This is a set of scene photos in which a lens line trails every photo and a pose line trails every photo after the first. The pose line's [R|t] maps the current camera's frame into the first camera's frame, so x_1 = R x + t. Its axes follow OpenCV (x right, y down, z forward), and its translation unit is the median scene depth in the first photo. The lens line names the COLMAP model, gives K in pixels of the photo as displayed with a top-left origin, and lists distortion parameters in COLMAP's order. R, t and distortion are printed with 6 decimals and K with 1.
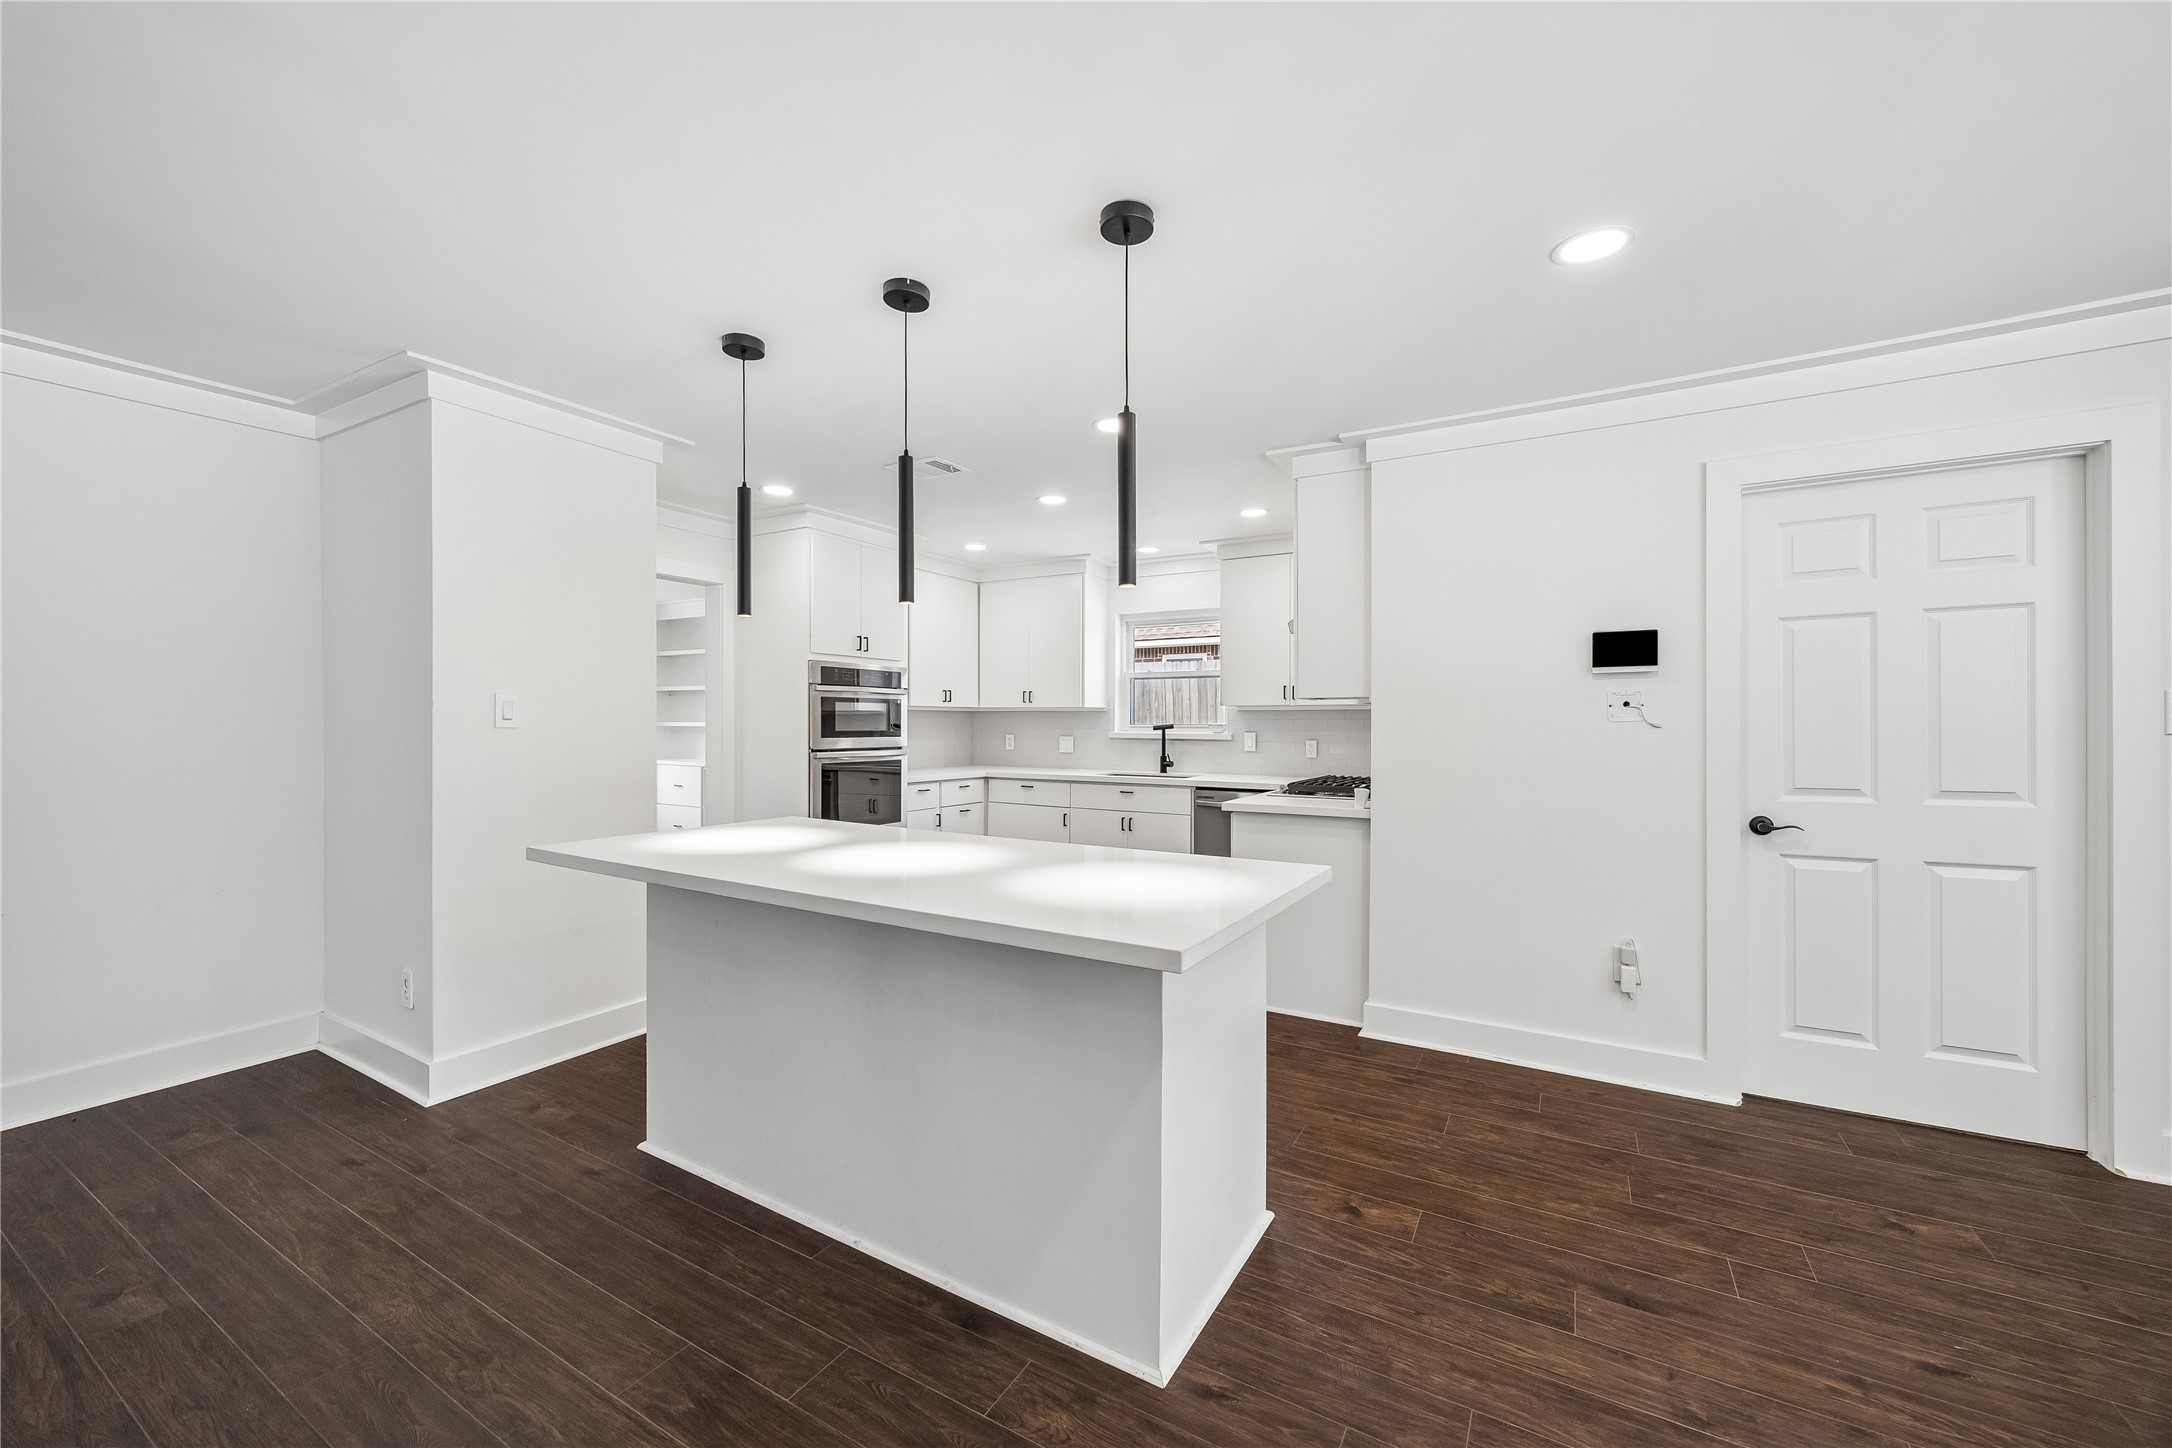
lens RADIAL K [[820.5, 0, 1085.4], [0, 820.5, 734.2], [0, 0, 1]] dist [0.000354, 0.000489]
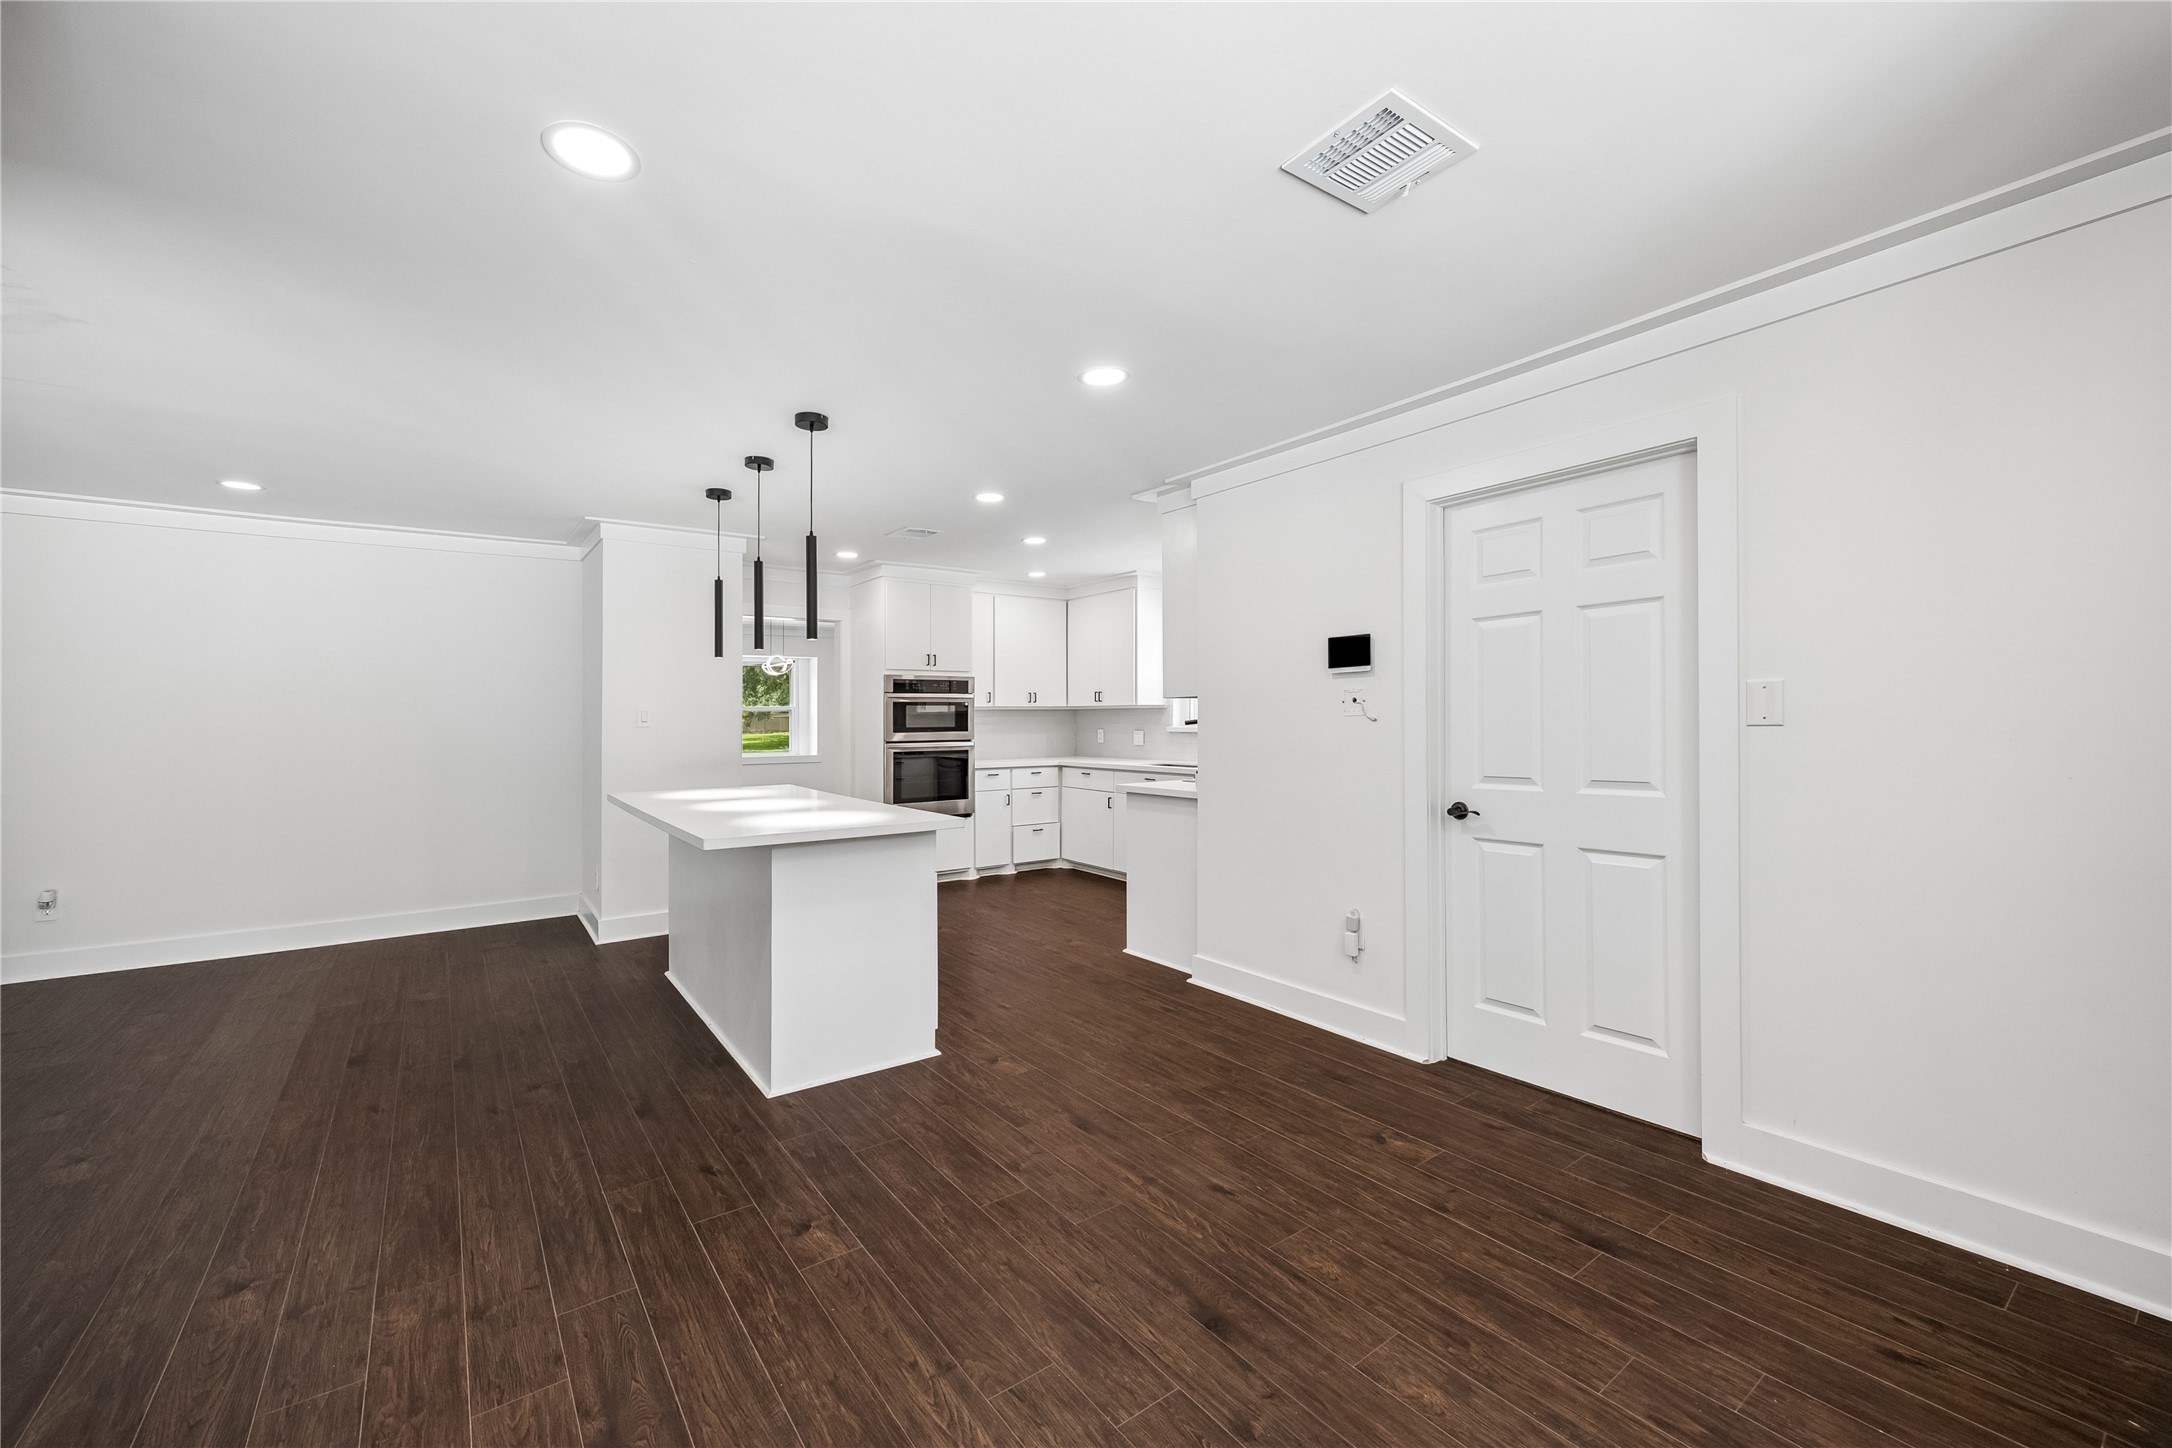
lens RADIAL K [[848.7, 0, 1065.6], [0, 848.7, 723.0], [0, 0, 1]] dist [0.008990, 0.000215]
pose [[0.914347, -0.007259, -0.404866, 0.809073], [0.004158, 0.999955, -0.008537, 0.002941], [0.404909, 0.006122, 0.914336, -0.239791]]
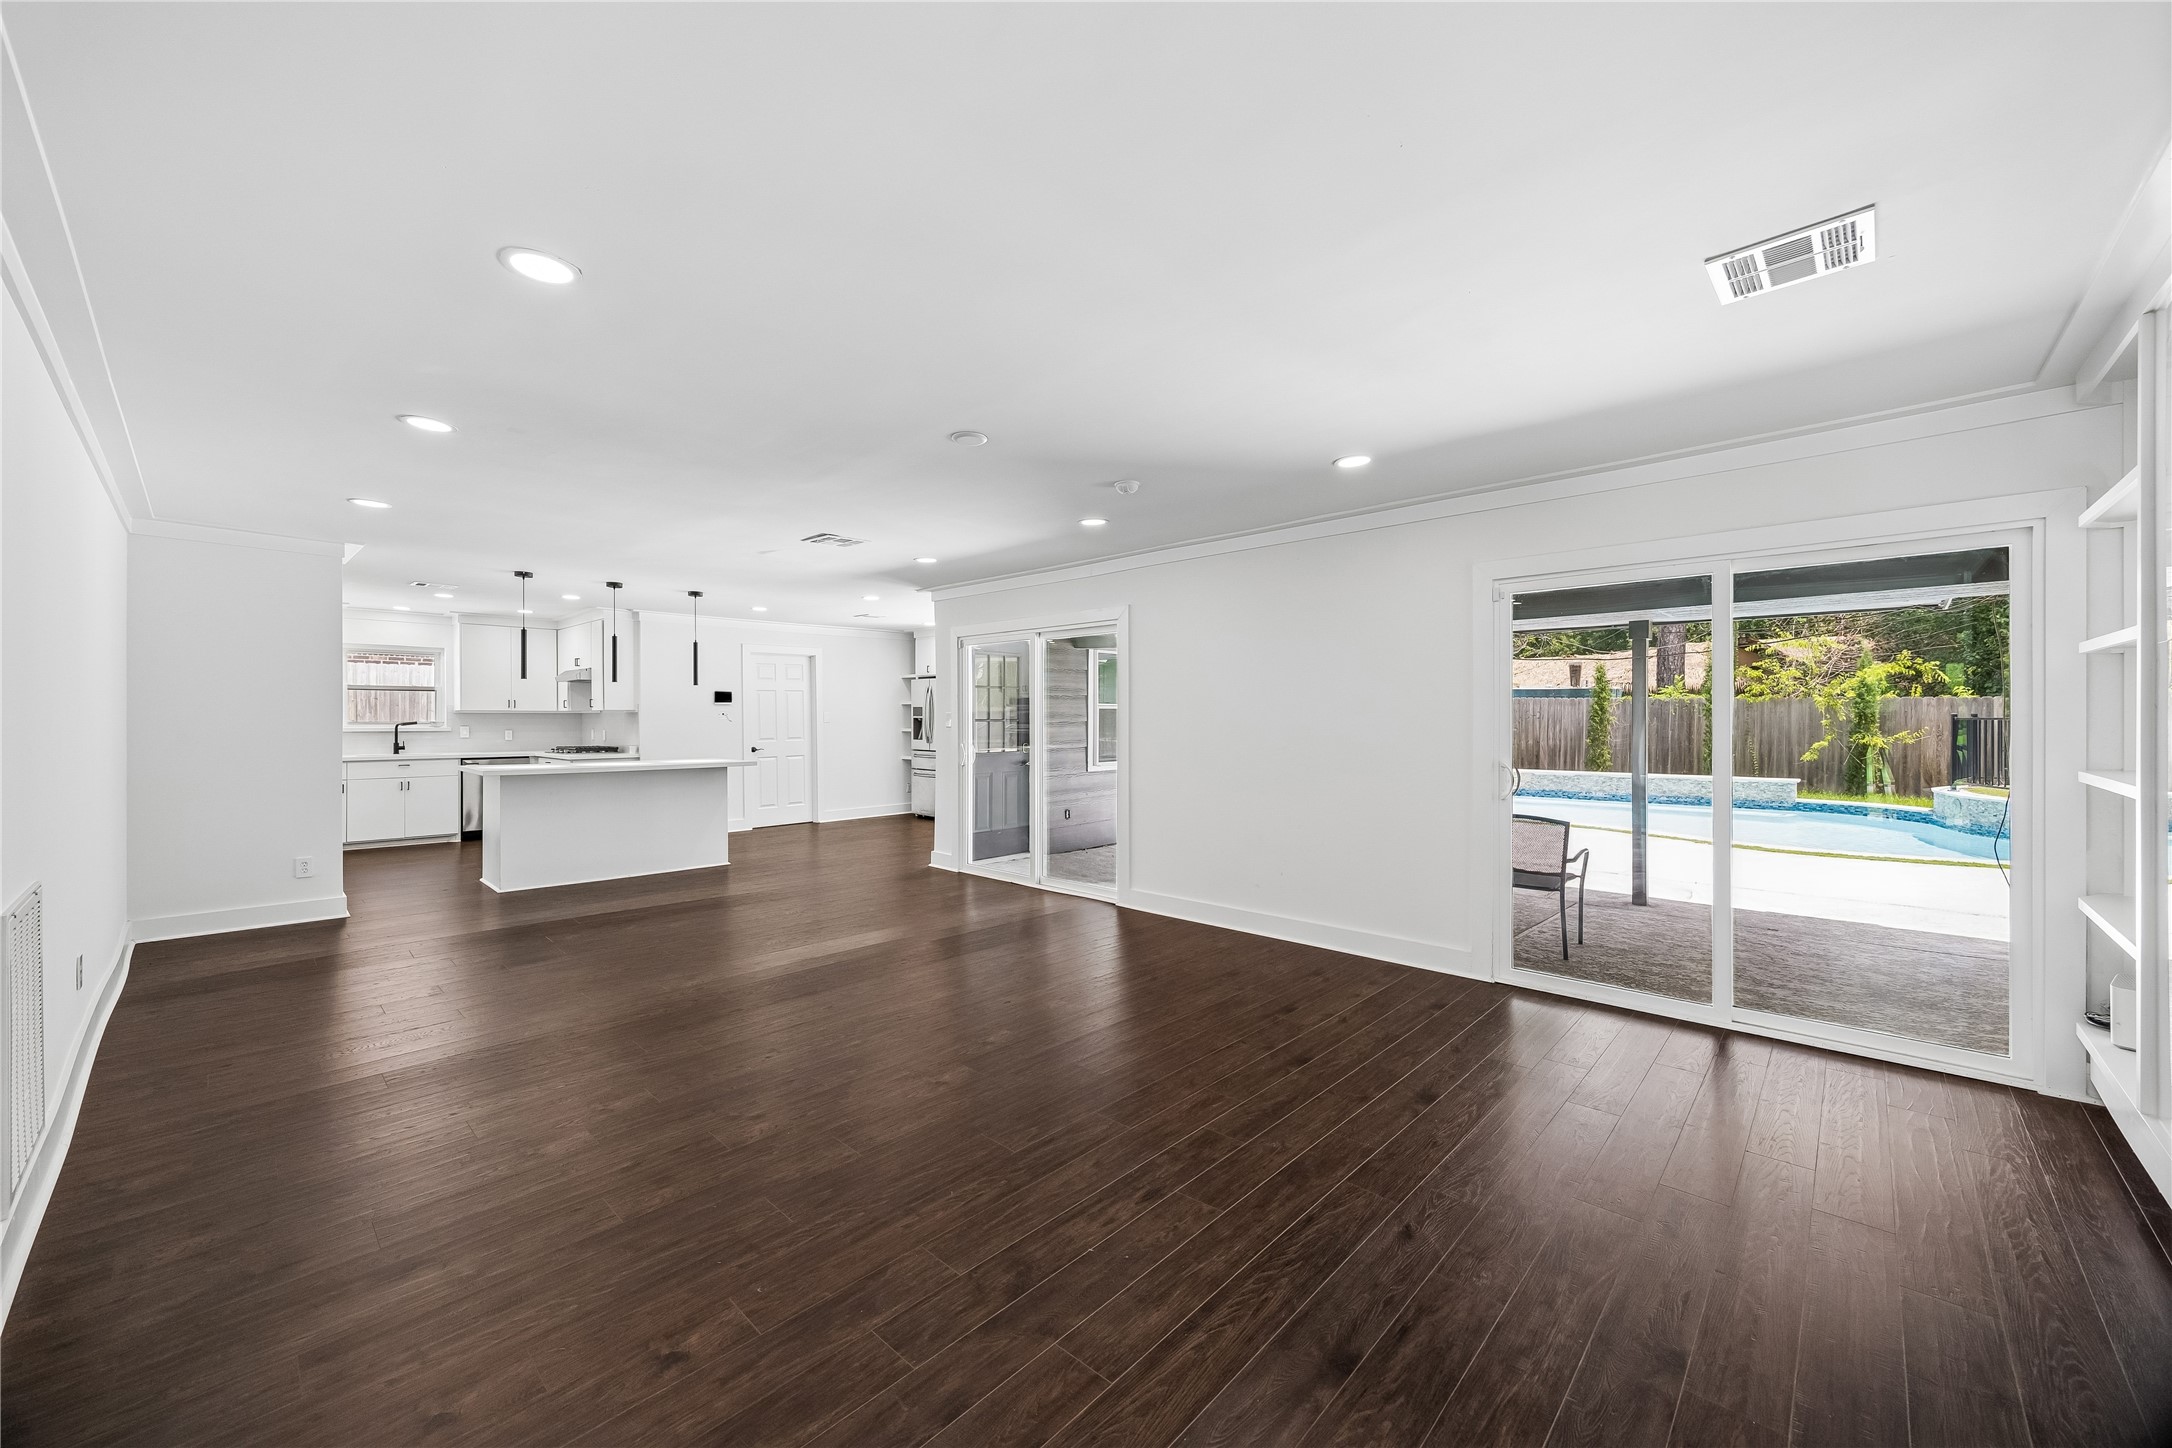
lens RADIAL K [[820.5, 0, 1064.0], [0, 820.5, 723.1], [0, 0, 1]] dist [0.000354, 0.000489]
pose [[0.242653, -0.009285, 0.970069, -2.210016], [0.014519, 0.999877, 0.005938, -0.001599], [-0.970004, 0.012644, 0.242758, -1.110101]]
